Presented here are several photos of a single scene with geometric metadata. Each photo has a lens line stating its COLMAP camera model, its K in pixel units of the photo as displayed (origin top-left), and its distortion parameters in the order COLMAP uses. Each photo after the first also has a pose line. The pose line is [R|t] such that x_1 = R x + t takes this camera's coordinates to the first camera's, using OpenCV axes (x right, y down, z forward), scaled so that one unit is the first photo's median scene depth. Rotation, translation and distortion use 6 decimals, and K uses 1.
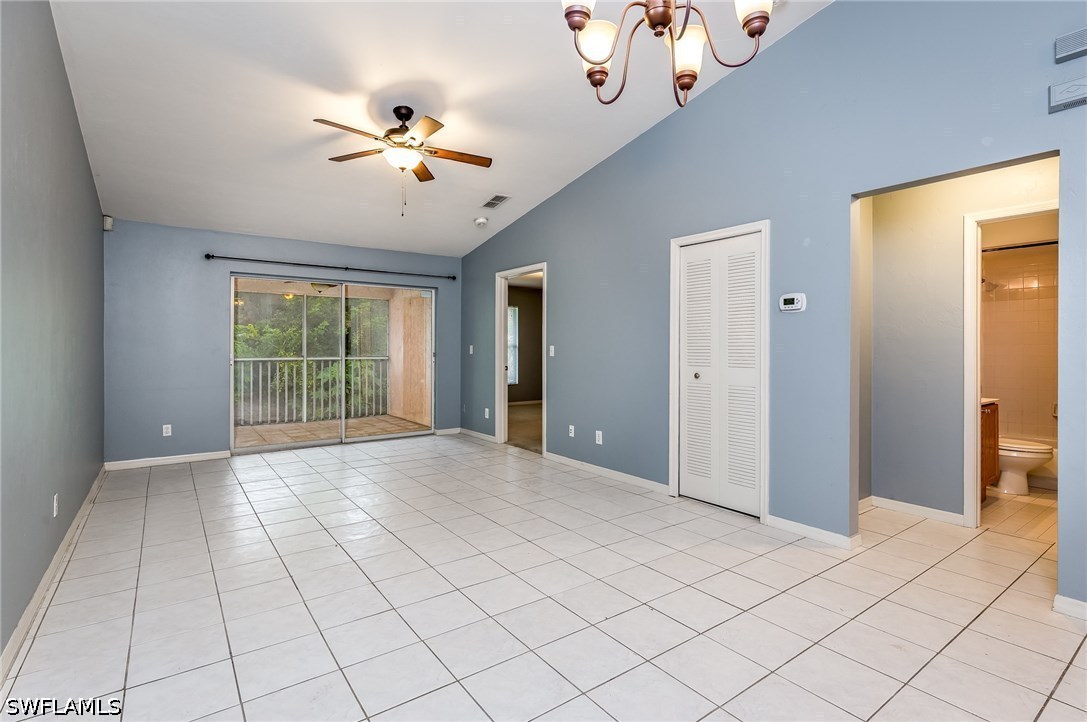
lens RADIAL K [[524.7, 0, 548.3], [0, 524.7, 352.1], [0, 0, 1]] dist [0.006888, 0.002376]
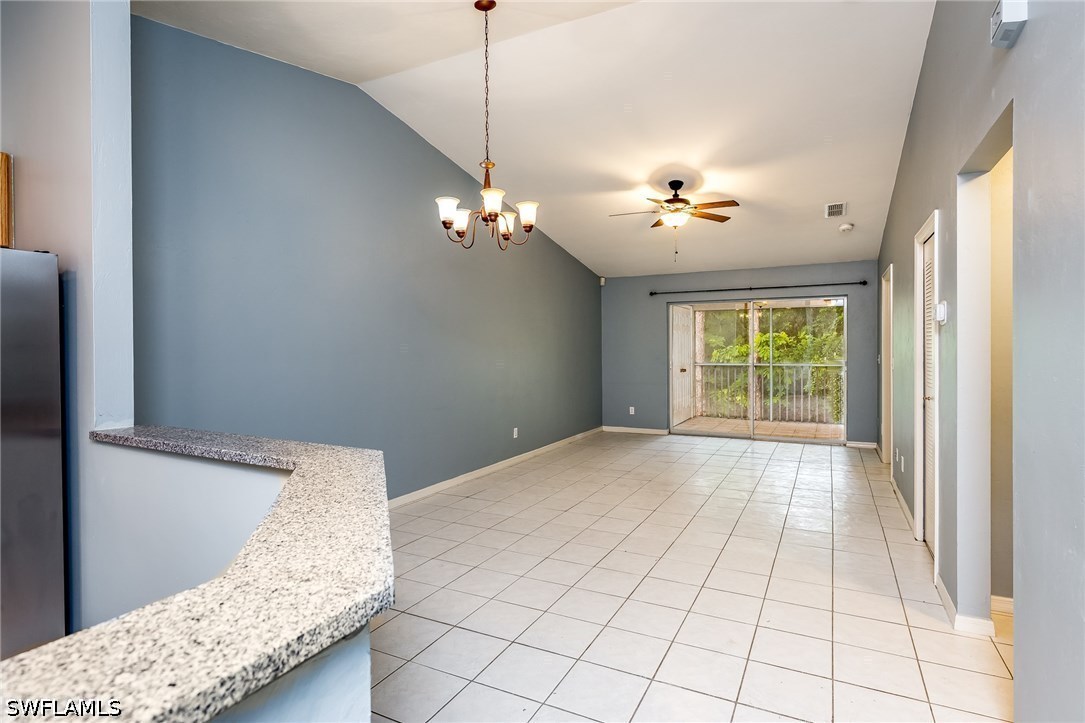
lens RADIAL K [[550.6, 0, 543.8], [0, 550.6, 356.1], [0, 0, 1]] dist [-0.001978, -0.000168]
pose [[0.452839, 0.006004, -0.891572, 0.529290], [0.000031, 0.999977, 0.006750, -0.019018], [0.891592, -0.003084, 0.452828, 0.043210]]
